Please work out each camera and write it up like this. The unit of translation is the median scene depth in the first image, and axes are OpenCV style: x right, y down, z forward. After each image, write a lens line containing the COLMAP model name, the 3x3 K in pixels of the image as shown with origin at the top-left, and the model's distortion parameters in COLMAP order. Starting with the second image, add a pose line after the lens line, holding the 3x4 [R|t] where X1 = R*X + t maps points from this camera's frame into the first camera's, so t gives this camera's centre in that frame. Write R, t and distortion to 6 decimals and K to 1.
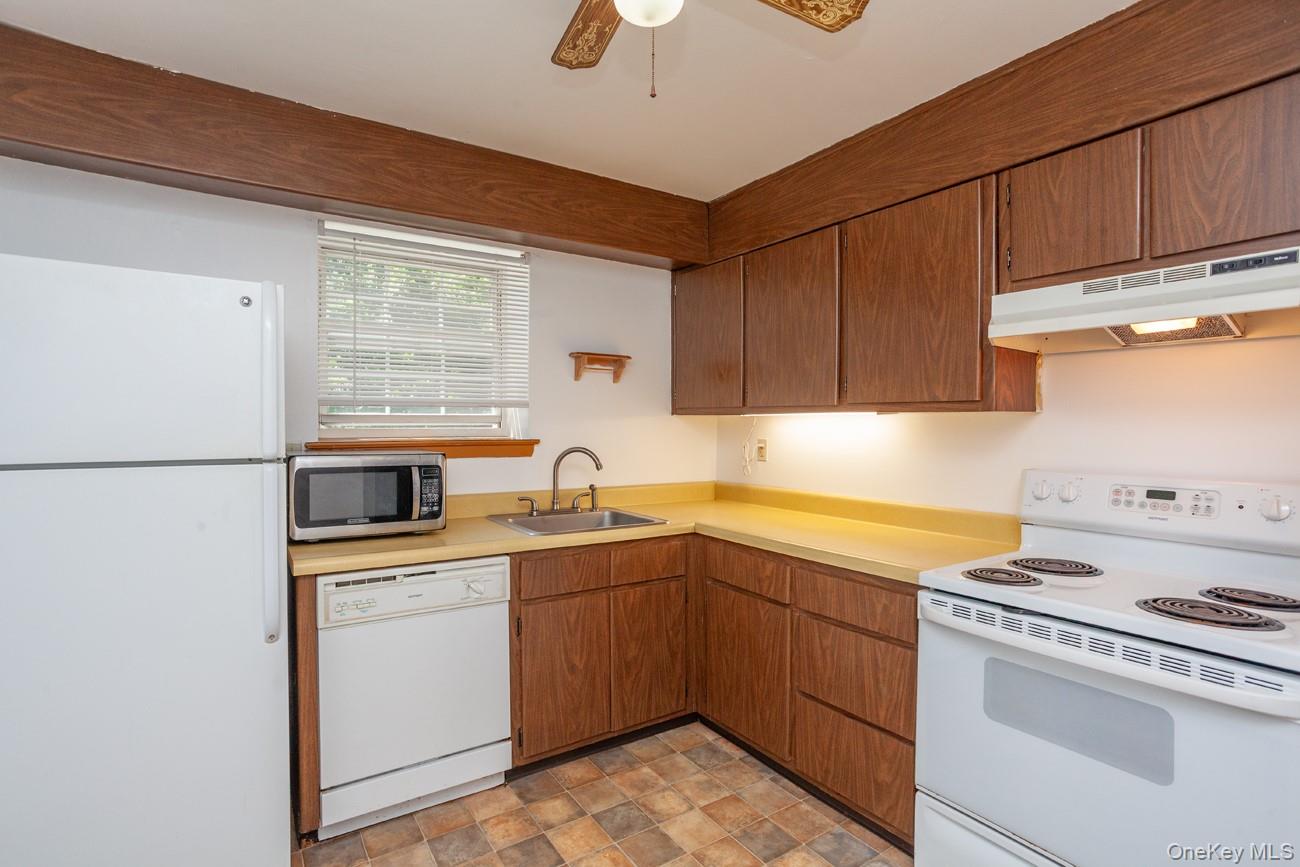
lens RADIAL K [[637.8, 0, 656.4], [0, 637.8, 426.4], [0, 0, 1]] dist [-0.062477, 0.038294]
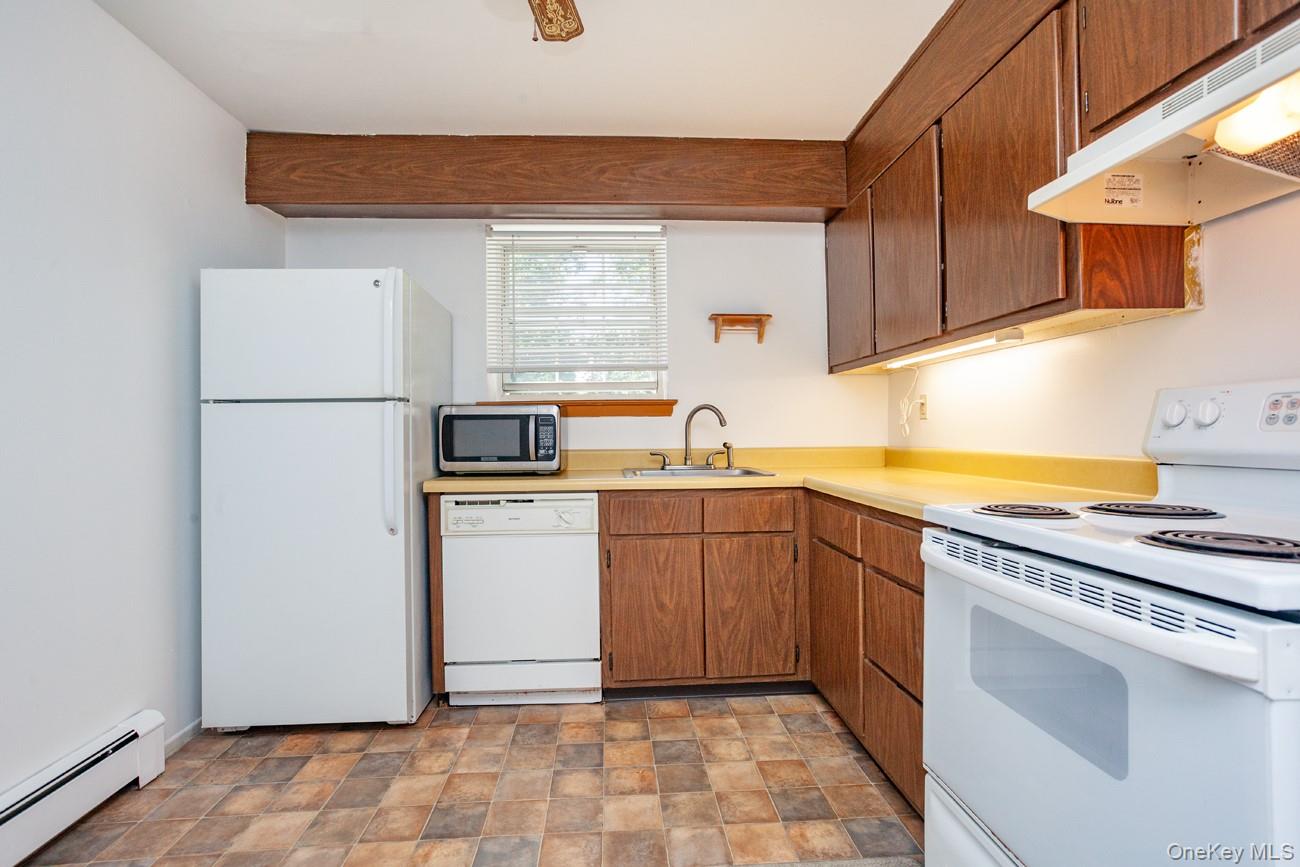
lens RADIAL K [[646.8, 0, 648.1], [0, 646.8, 429.4], [0, 0, 1]] dist [-0.065677, 0.040595]
pose [[0.859357, -0.017837, -0.511066, 0.420985], [0.012943, 0.999830, -0.013132, 0.108882], [0.511213, 0.004671, 0.859441, 0.073718]]
